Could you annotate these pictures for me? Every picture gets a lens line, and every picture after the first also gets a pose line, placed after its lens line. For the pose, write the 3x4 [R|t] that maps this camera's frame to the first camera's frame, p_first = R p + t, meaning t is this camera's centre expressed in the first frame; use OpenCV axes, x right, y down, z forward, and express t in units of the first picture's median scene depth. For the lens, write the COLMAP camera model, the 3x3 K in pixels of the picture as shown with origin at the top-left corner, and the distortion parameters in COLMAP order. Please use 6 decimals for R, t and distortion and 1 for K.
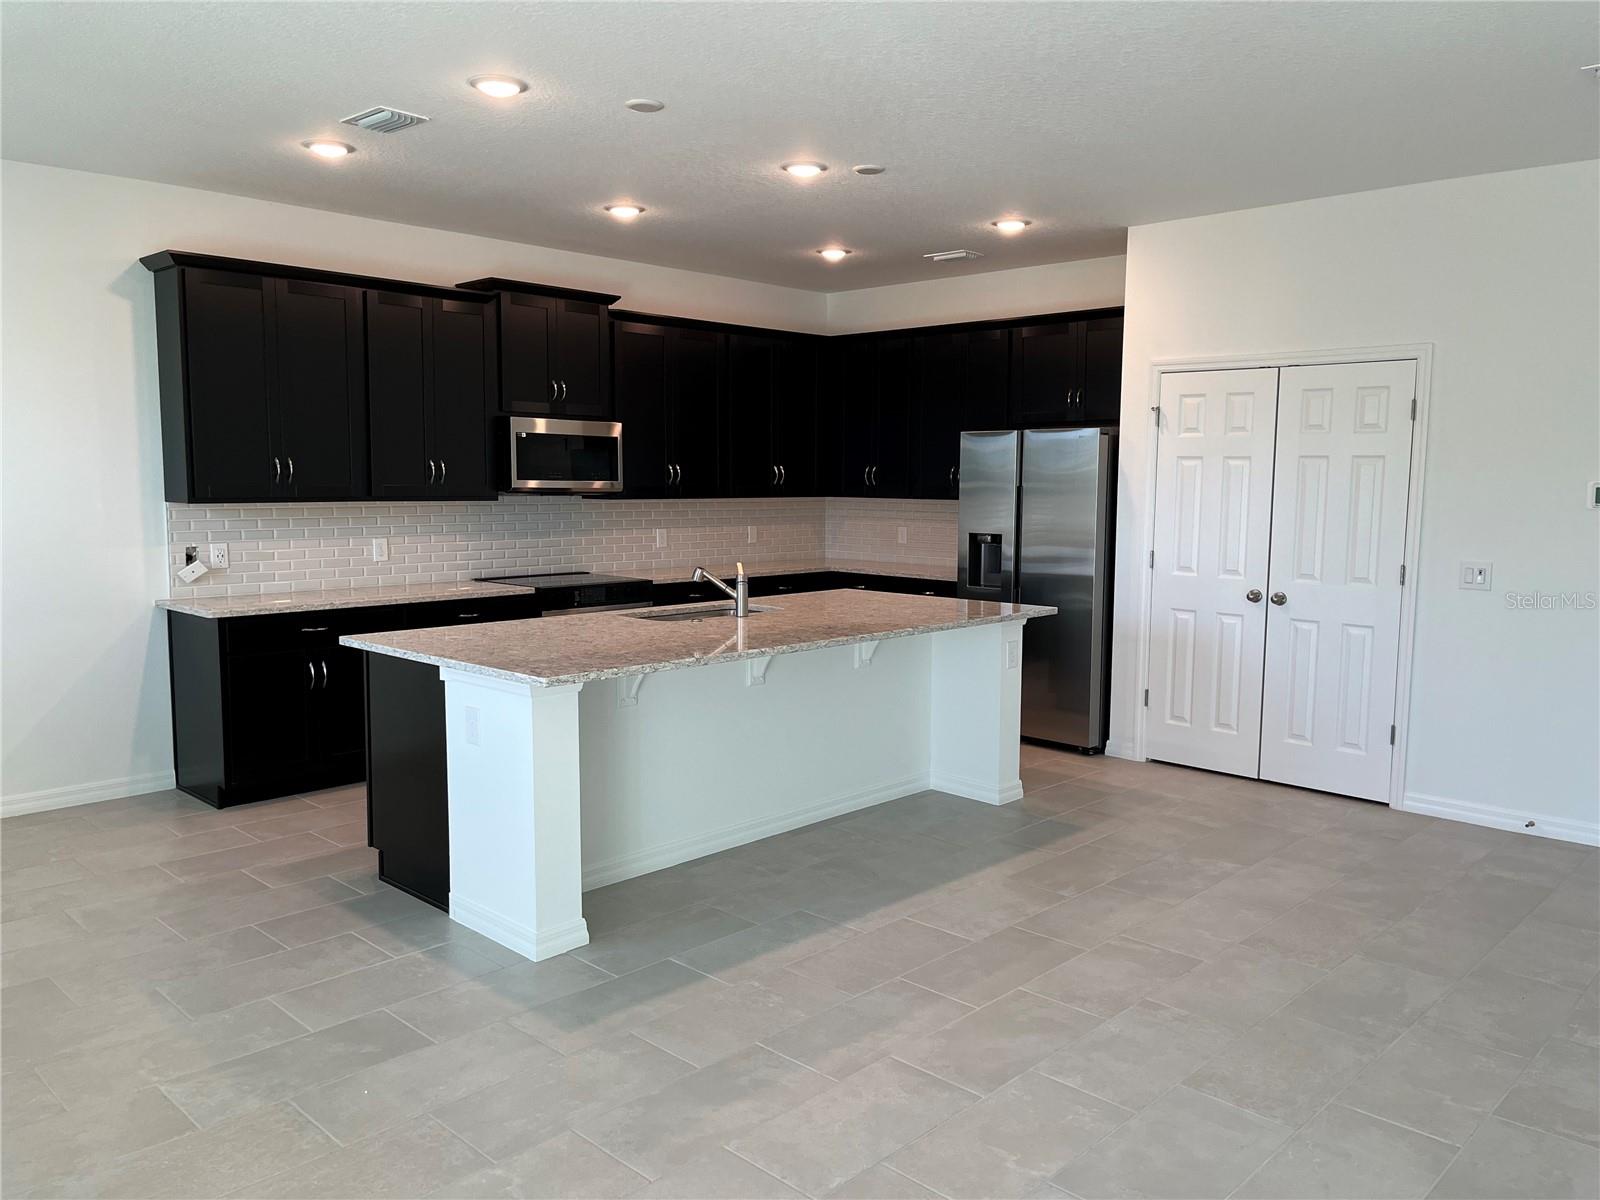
lens RADIAL K [[1187.8, 0, 800.0], [0, 1187.8, 600.0], [0, 0, 1]] dist [-0.036115, -0.000420]
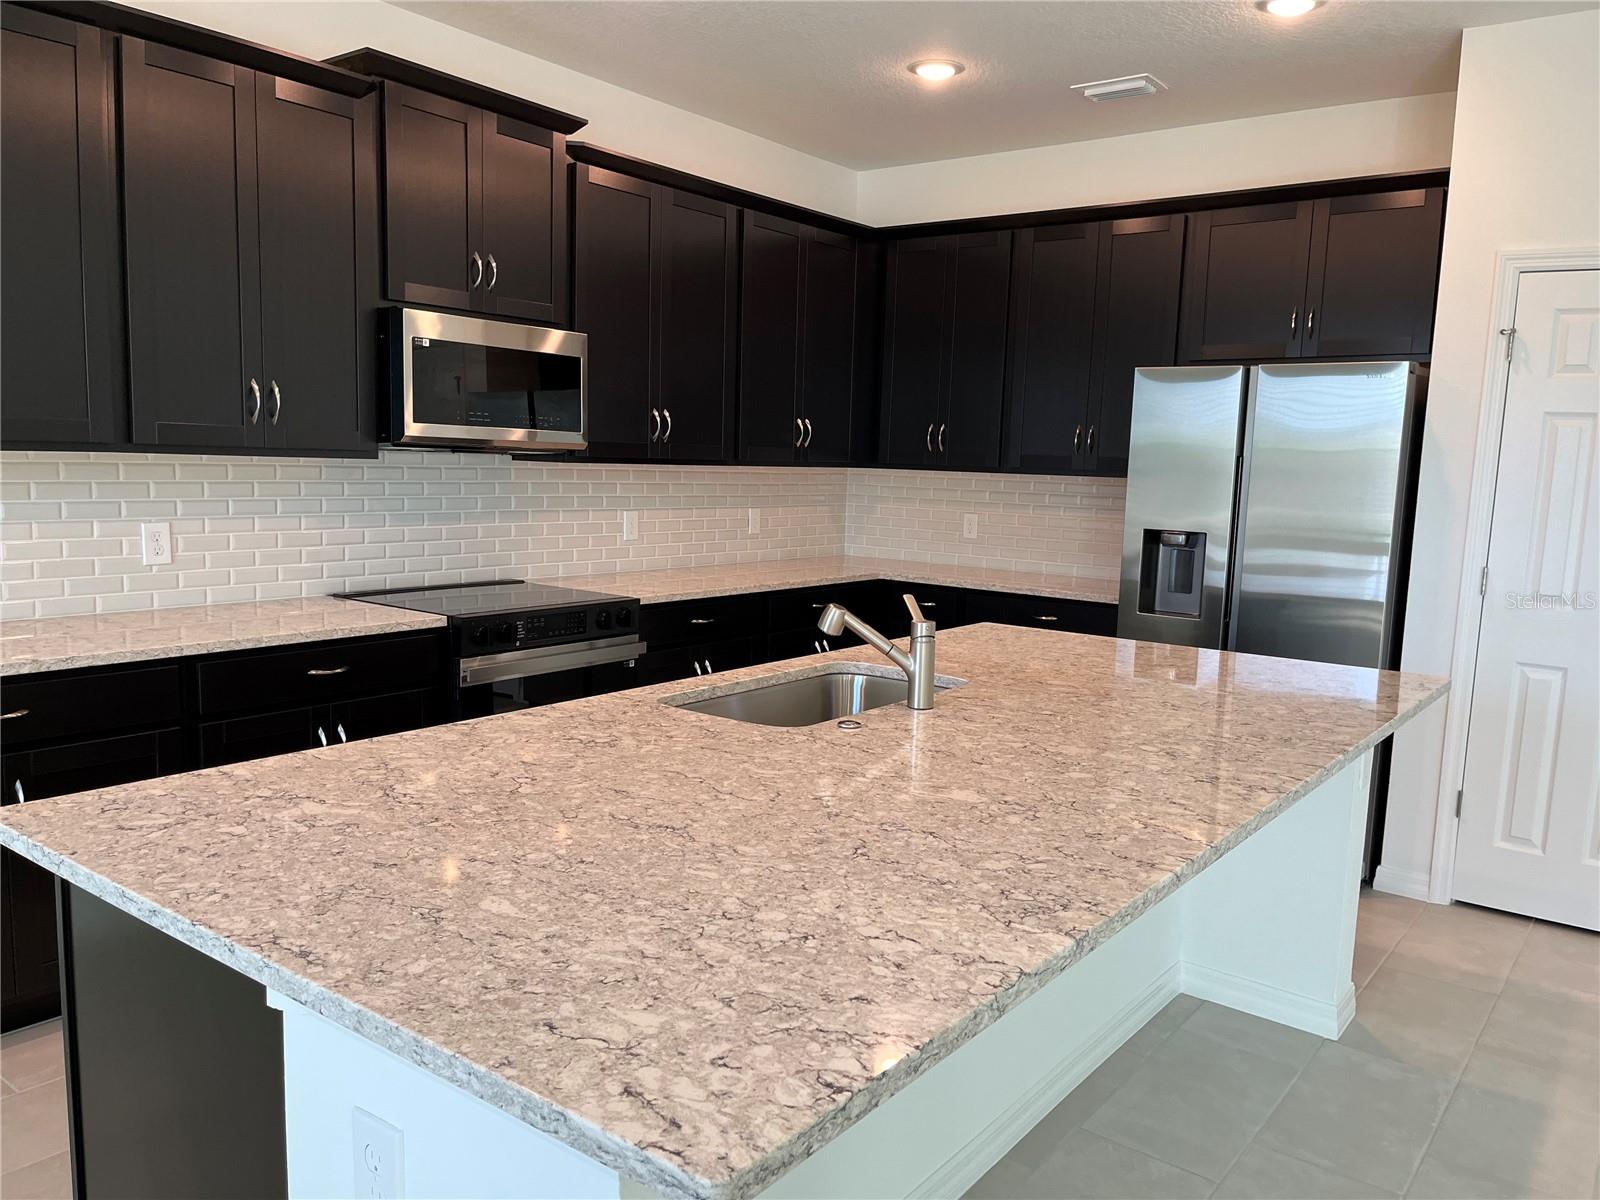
lens RADIAL K [[1236.0, 0, 800.0], [0, 1236.0, 600.0], [0, 0, 1]] dist [-0.003794, 0.000494]
pose [[0.993881, 0.011472, 0.109860, -0.114911], [-0.013362, 0.999775, 0.016486, -0.028130], [-0.109647, -0.017853, 0.993810, 0.378141]]
